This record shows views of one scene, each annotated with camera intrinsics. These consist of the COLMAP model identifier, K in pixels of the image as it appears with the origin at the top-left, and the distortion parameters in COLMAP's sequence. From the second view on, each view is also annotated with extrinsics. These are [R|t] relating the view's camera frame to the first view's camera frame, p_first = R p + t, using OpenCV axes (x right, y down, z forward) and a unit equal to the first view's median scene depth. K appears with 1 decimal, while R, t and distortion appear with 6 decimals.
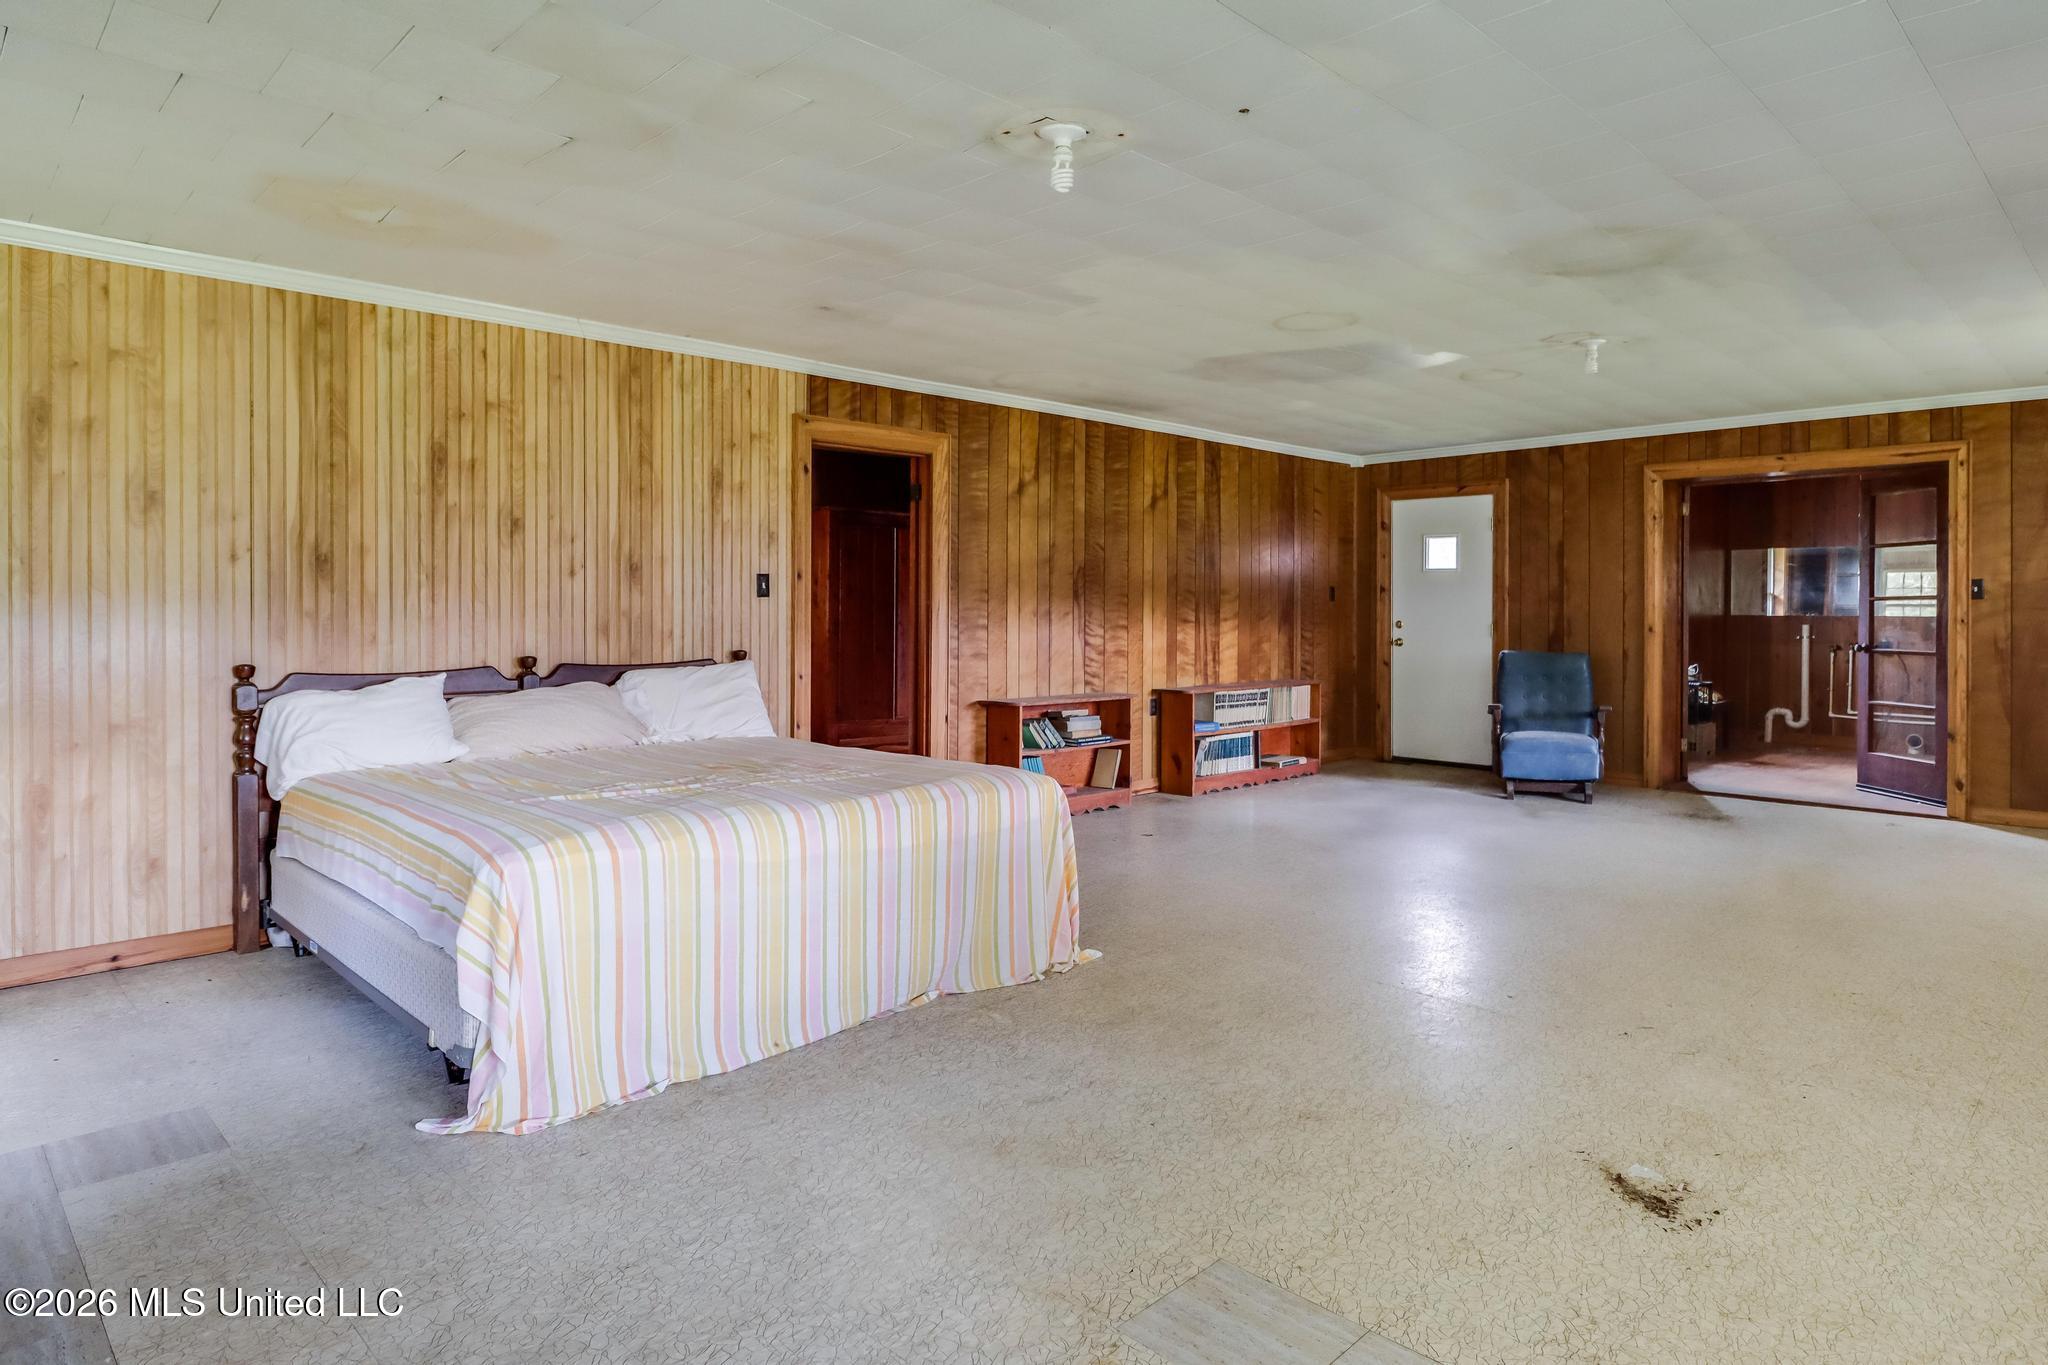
lens RADIAL K [[1163.4, 0, 1010.1], [0, 1163.4, 611.3], [0, 0, 1]] dist [-0.007773, -0.000787]
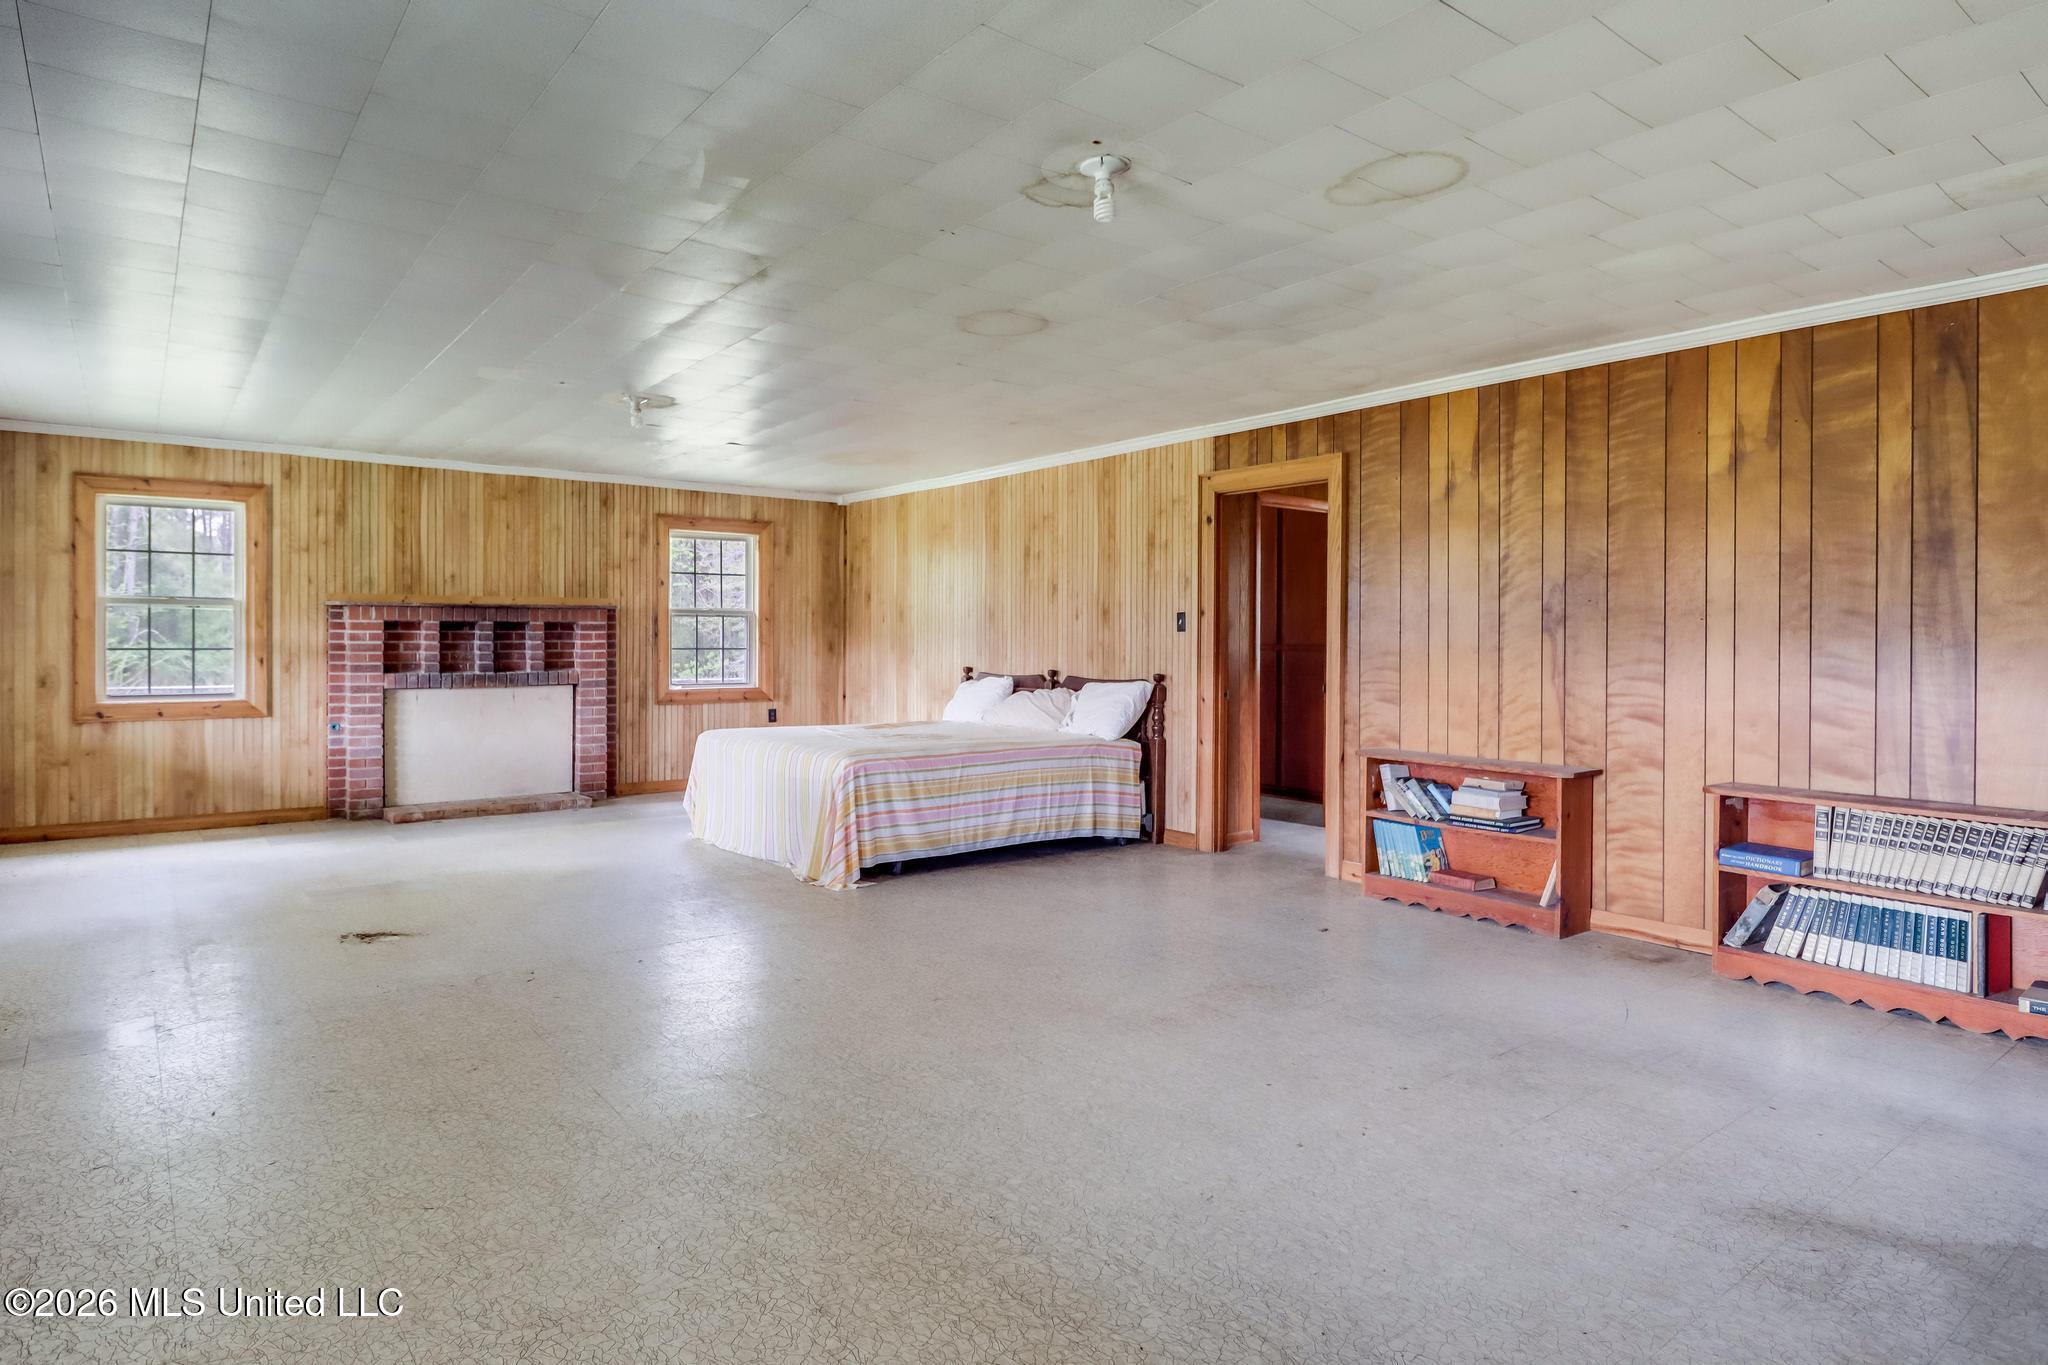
lens RADIAL K [[1159.7, 0, 1023.3], [0, 1159.7, 665.7], [0, 0, 1]] dist [-0.004244, -0.000092]
pose [[-0.113597, 0.021306, -0.993298, 0.988197], [-0.008470, 0.999713, 0.022412, -0.002181], [0.993491, 0.010960, -0.113384, 0.948671]]
